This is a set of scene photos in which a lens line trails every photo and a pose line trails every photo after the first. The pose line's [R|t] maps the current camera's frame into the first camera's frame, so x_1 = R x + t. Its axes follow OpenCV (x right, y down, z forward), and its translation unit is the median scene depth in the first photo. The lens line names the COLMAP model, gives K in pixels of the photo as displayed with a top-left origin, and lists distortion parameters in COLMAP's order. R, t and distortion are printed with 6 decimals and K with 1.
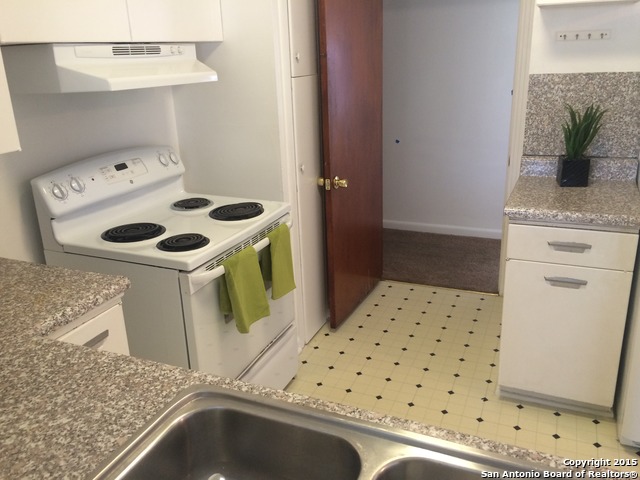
lens RADIAL K [[550.4, 0, 320.0], [0, 550.4, 240.0], [0, 0, 1]] dist [0.104212, -0.123001]
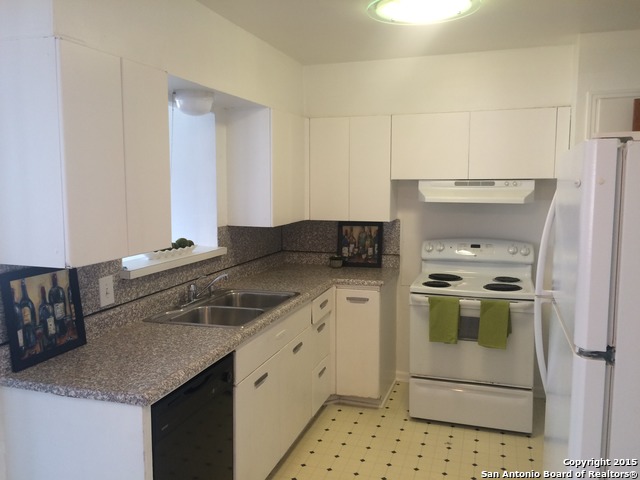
lens RADIAL K [[550.4, 0, 320.0], [0, 550.4, 240.0], [0, 0, 1]] dist [0.104212, -0.123001]
pose [[0.093264, 0.139836, -0.985773, 1.412742], [-0.325904, 0.939832, 0.102485, -0.183725], [0.940791, 0.311709, 0.133226, 0.335974]]
